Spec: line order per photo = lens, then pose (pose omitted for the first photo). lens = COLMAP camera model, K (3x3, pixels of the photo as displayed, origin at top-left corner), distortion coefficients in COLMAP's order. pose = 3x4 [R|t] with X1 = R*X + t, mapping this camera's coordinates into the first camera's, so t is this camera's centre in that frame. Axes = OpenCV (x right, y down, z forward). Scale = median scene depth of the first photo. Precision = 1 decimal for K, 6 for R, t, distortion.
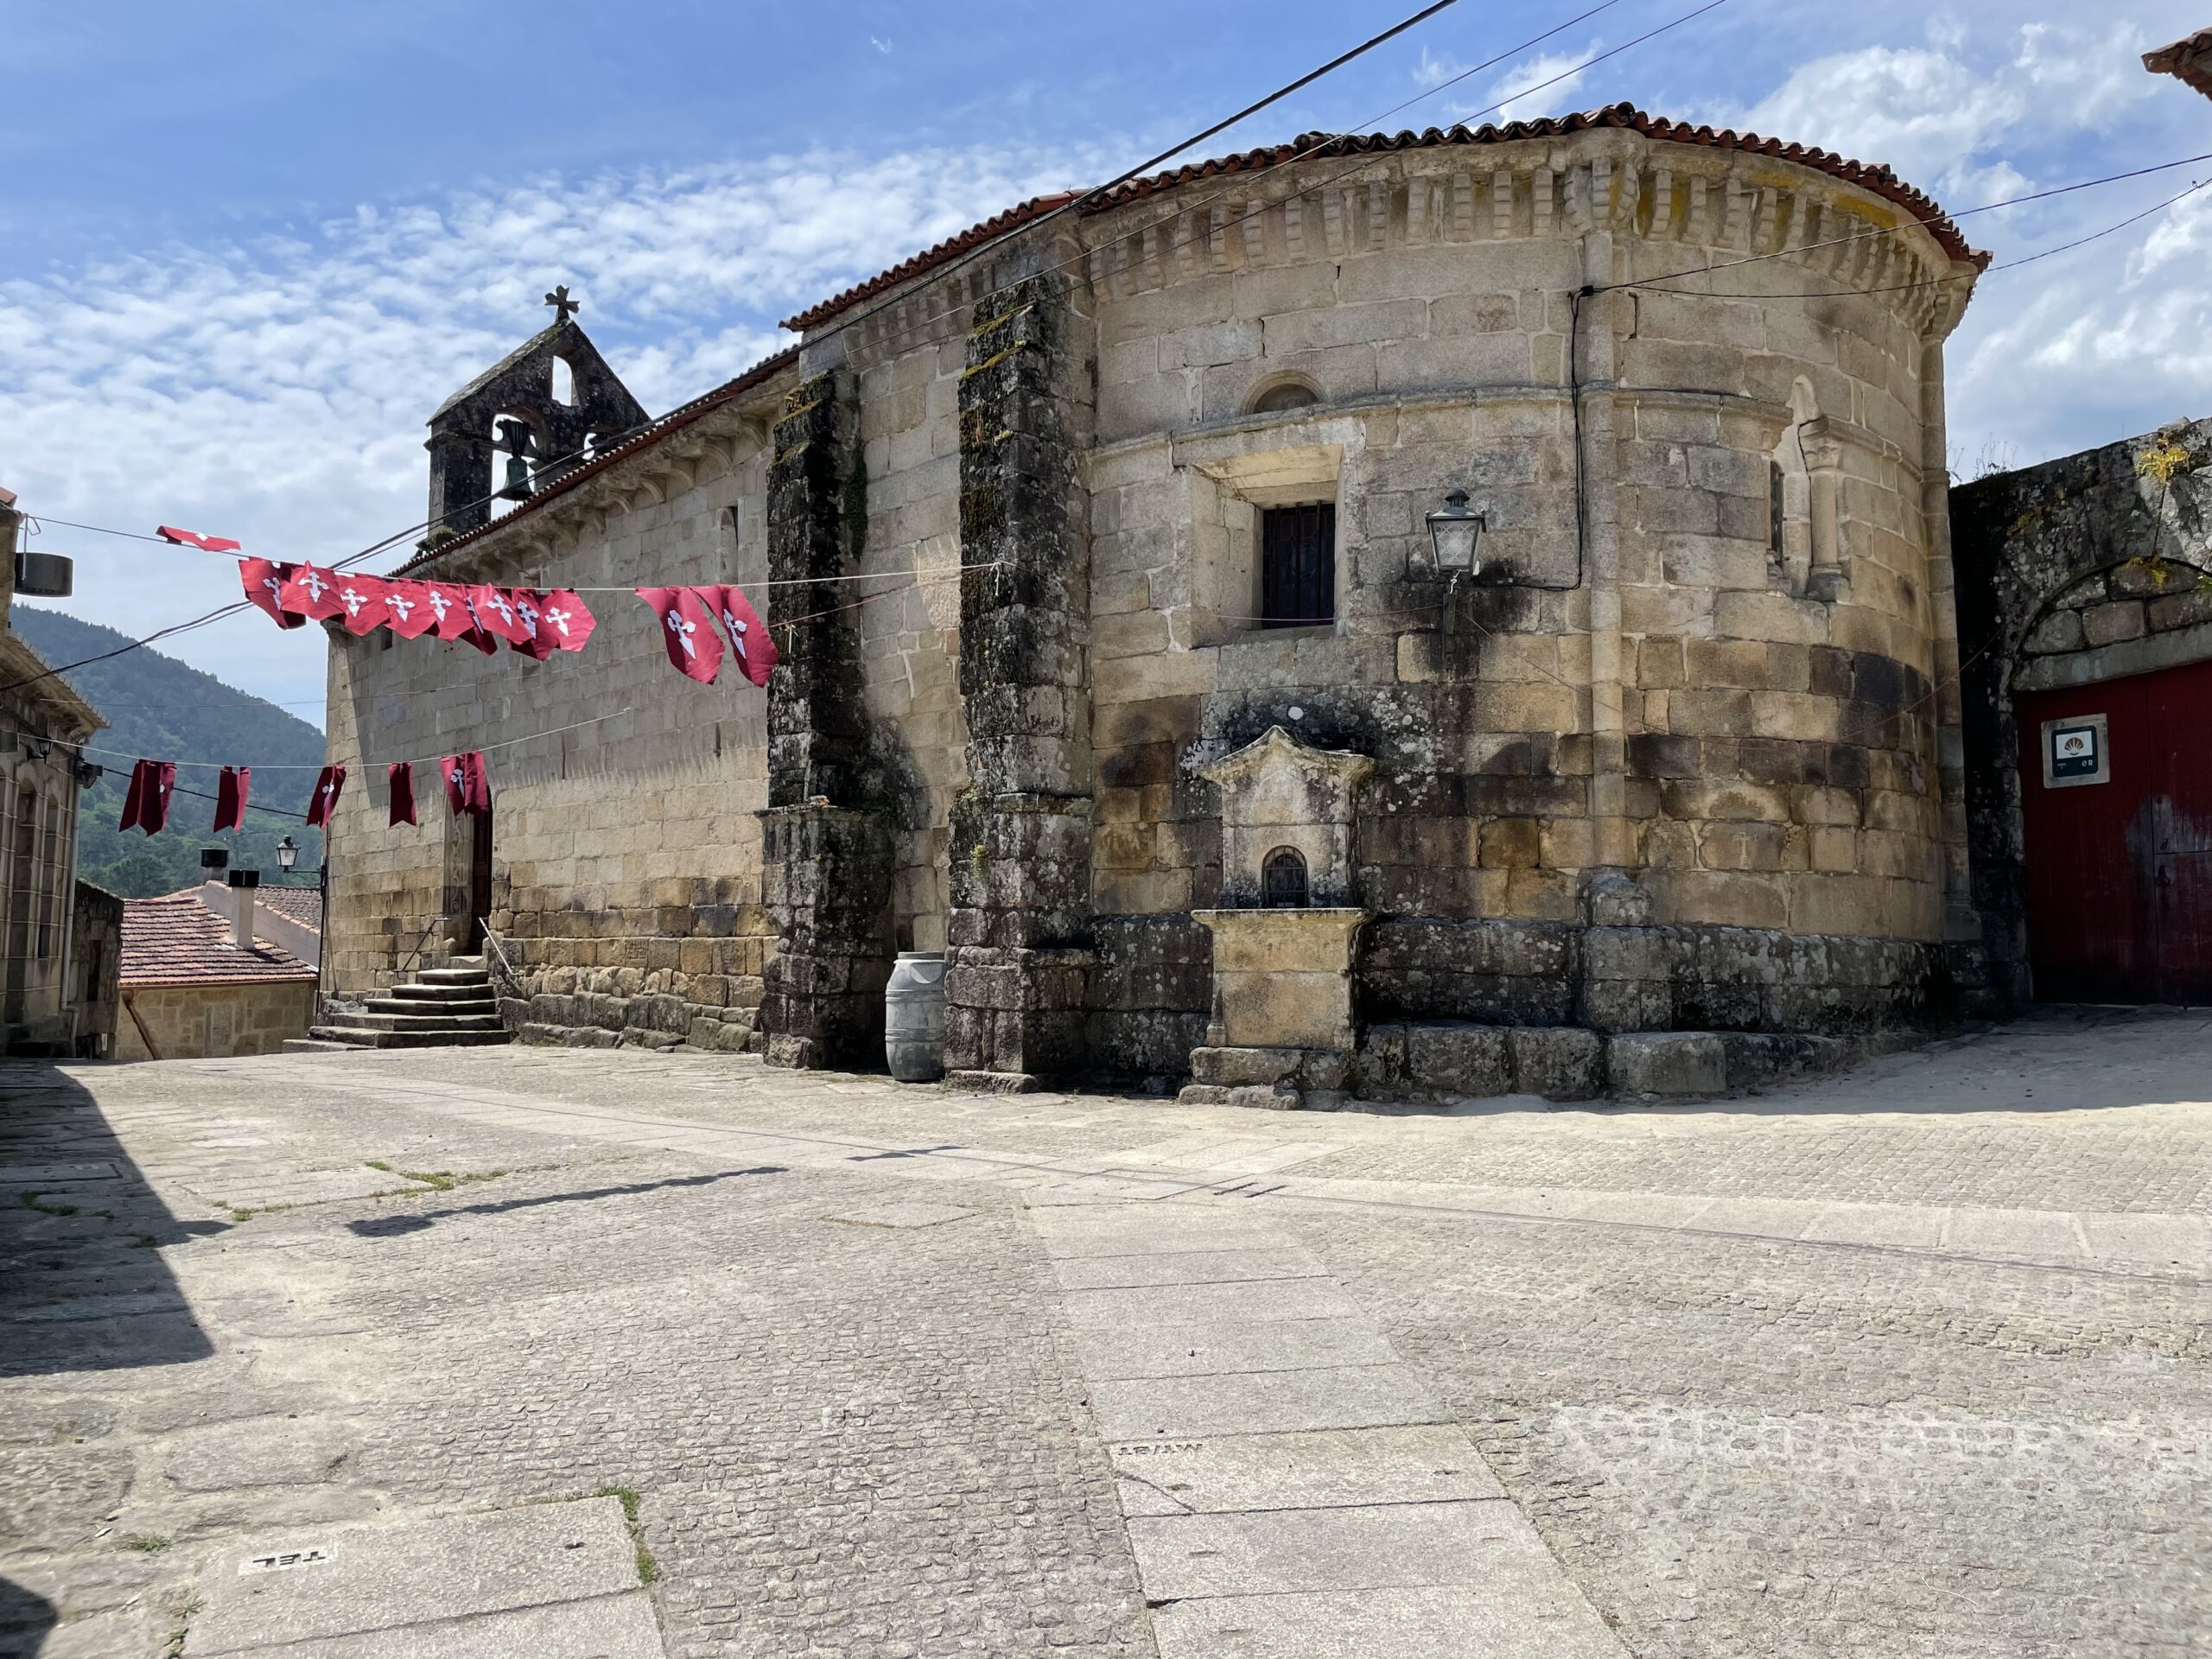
lens RADIAL K [[1675.0, 0, 1106.1], [0, 1675.0, 826.1], [0, 0, 1]] dist [-0.002535, -0.000456]
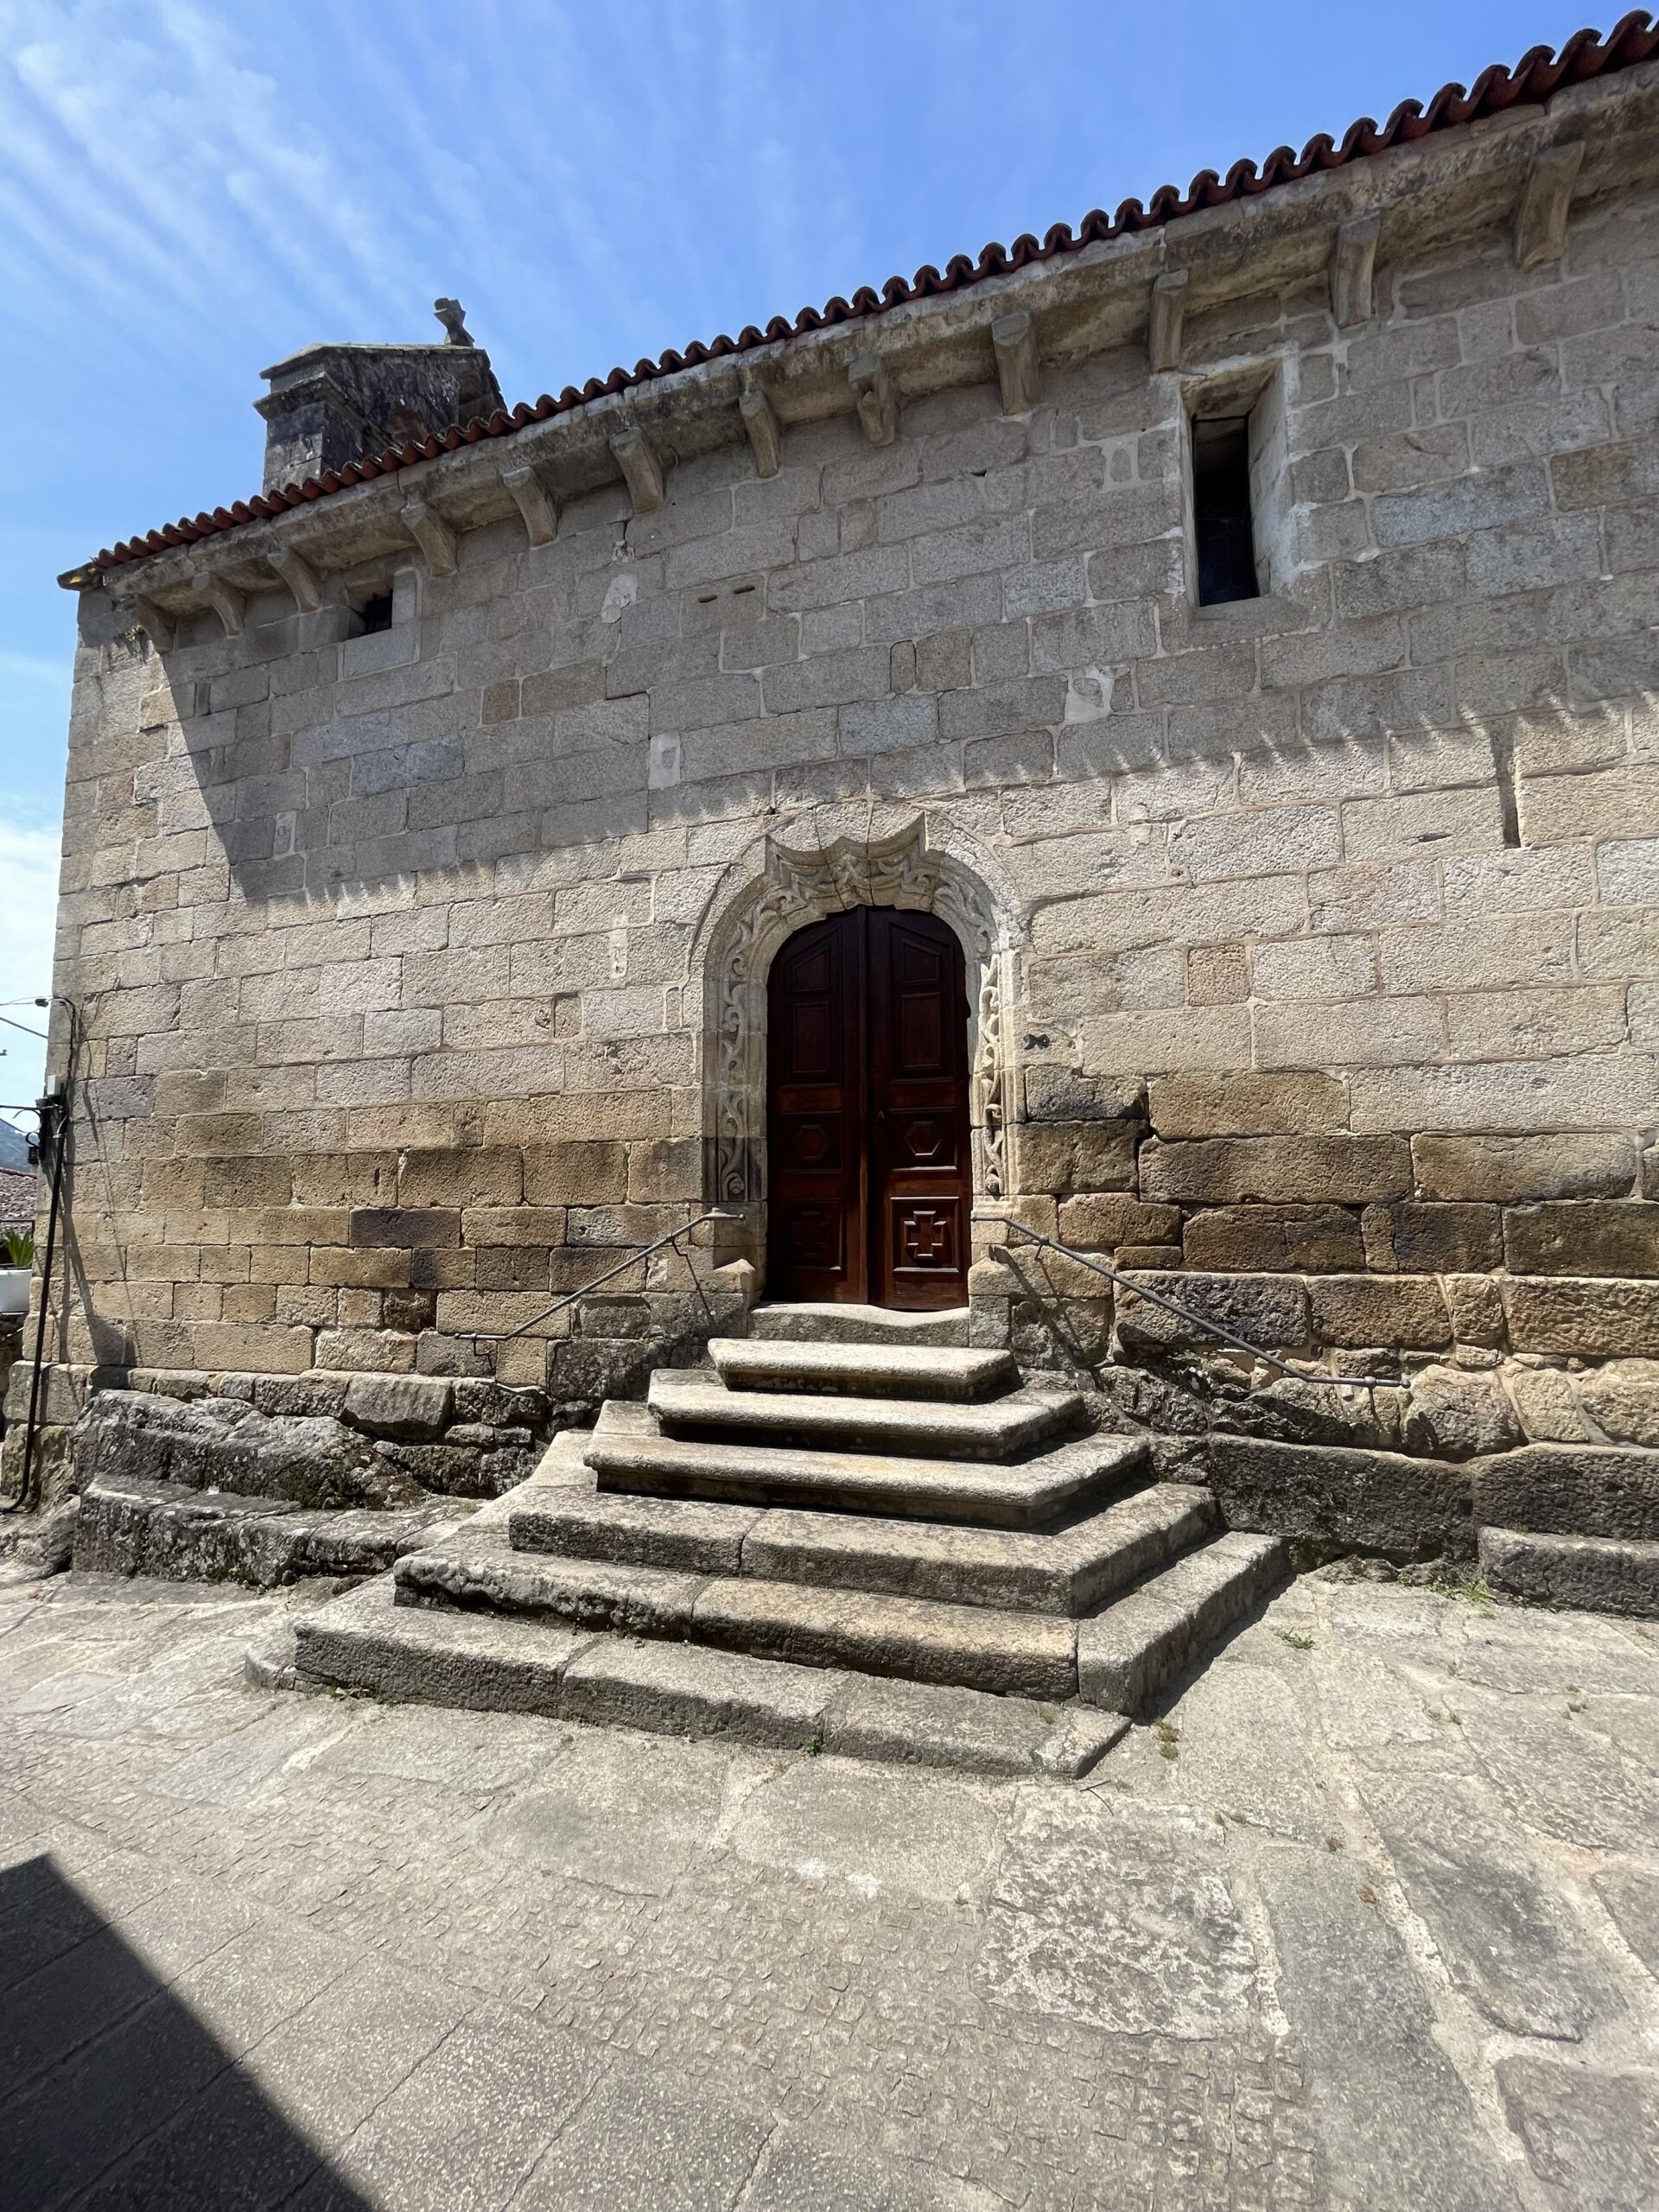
lens RADIAL K [[889.2, 0, 830.5], [0, 889.2, 1115.2], [0, 0, 1]] dist [0.001459, 0.000082]
pose [[0.856010, 0.045209, 0.514978, -0.484000], [-0.030058, 0.998836, -0.037723, 0.038088], [-0.516084, 0.016812, 0.856373, 0.792921]]
